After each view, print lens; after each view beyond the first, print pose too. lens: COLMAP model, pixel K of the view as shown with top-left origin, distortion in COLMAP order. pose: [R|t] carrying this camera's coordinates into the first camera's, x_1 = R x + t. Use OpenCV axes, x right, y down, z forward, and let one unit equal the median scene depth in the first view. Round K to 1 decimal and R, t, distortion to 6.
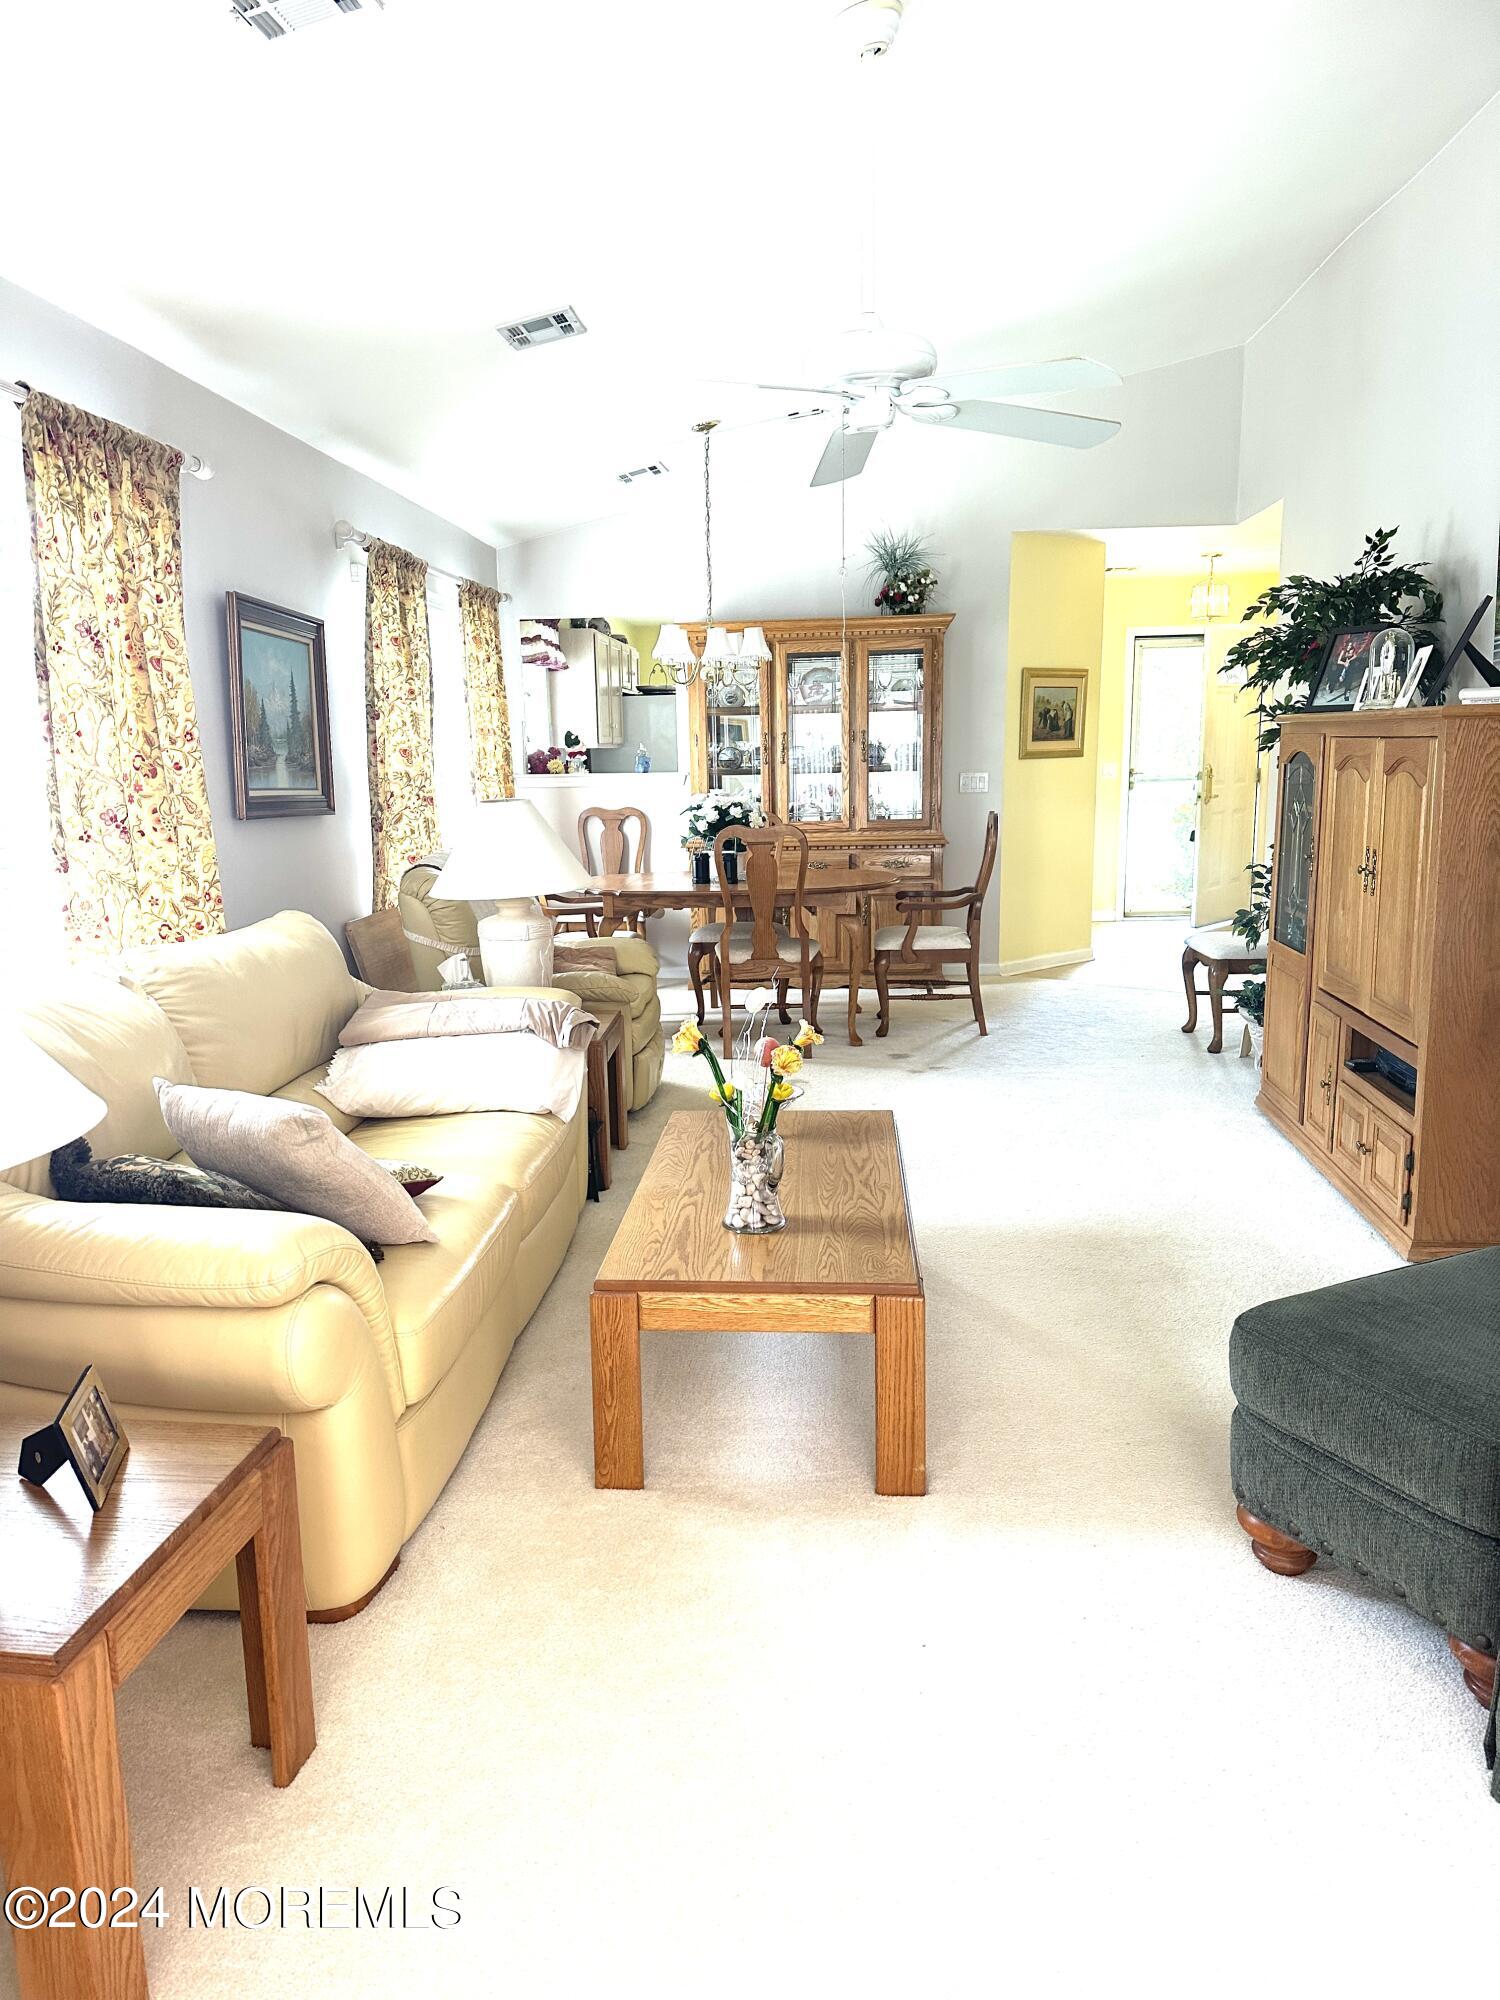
lens RADIAL K [[1398.0, 0, 746.7], [0, 1398.0, 1011.4], [0, 0, 1]] dist [0.144415, -0.233576]
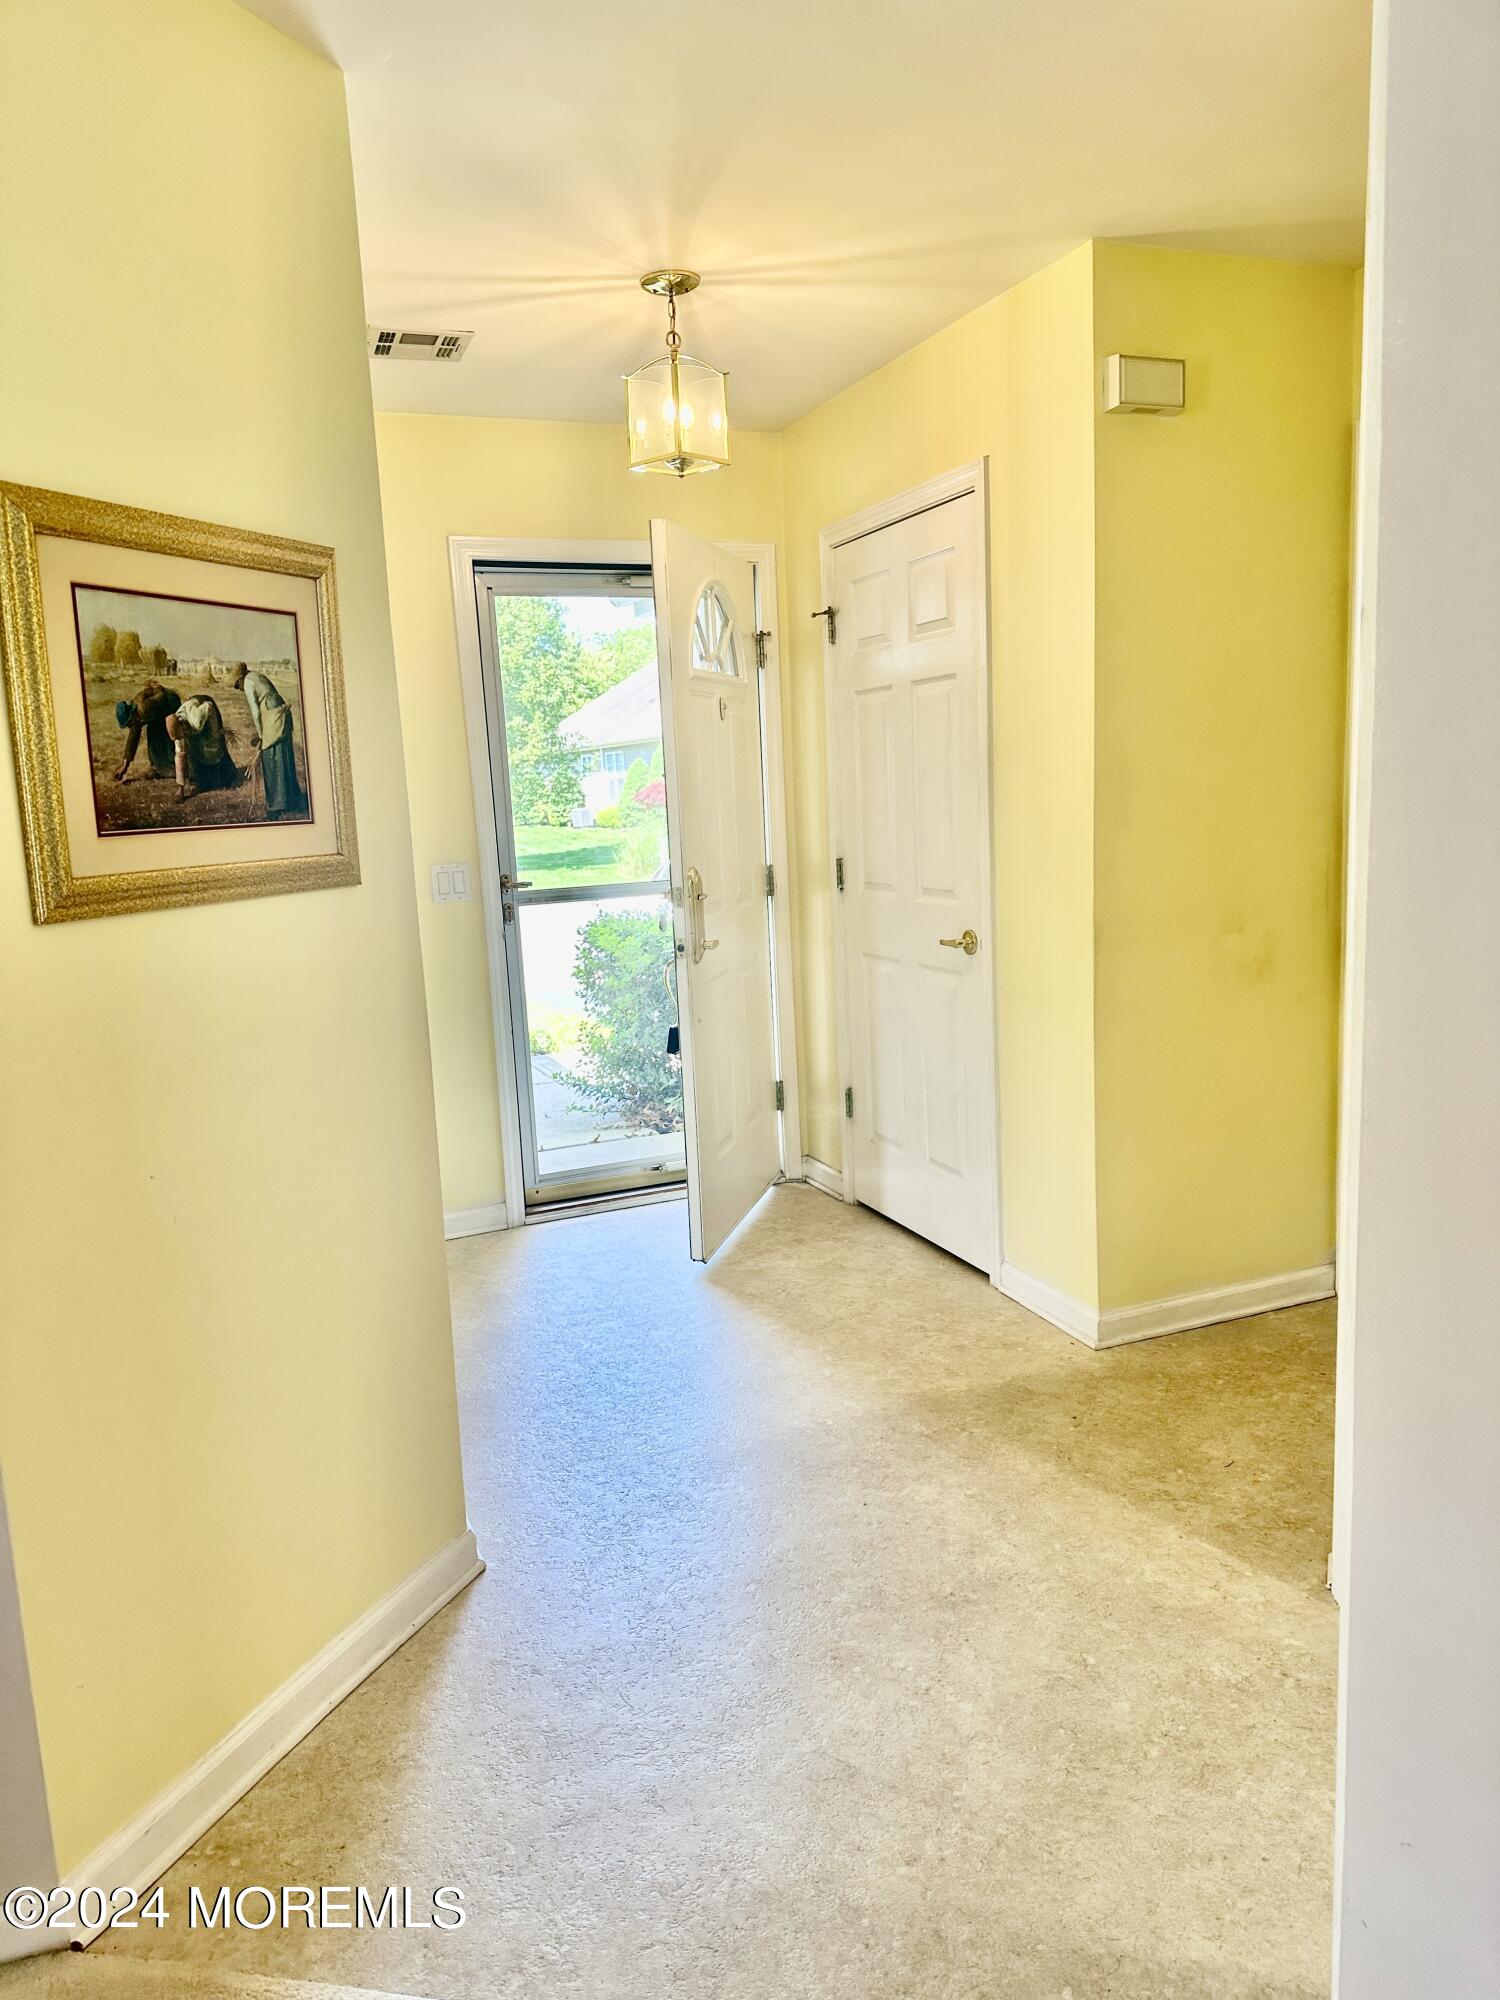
lens RADIAL K [[1395.6, 0, 746.1], [0, 1395.6, 1008.5], [0, 0, 1]] dist [0.202287, -0.403623]
pose [[0.896775, -0.100329, 0.430962, 0.190352], [0.119731, 0.992642, -0.018055, -0.146410], [-0.425979, 0.067790, 0.902190, 0.747233]]
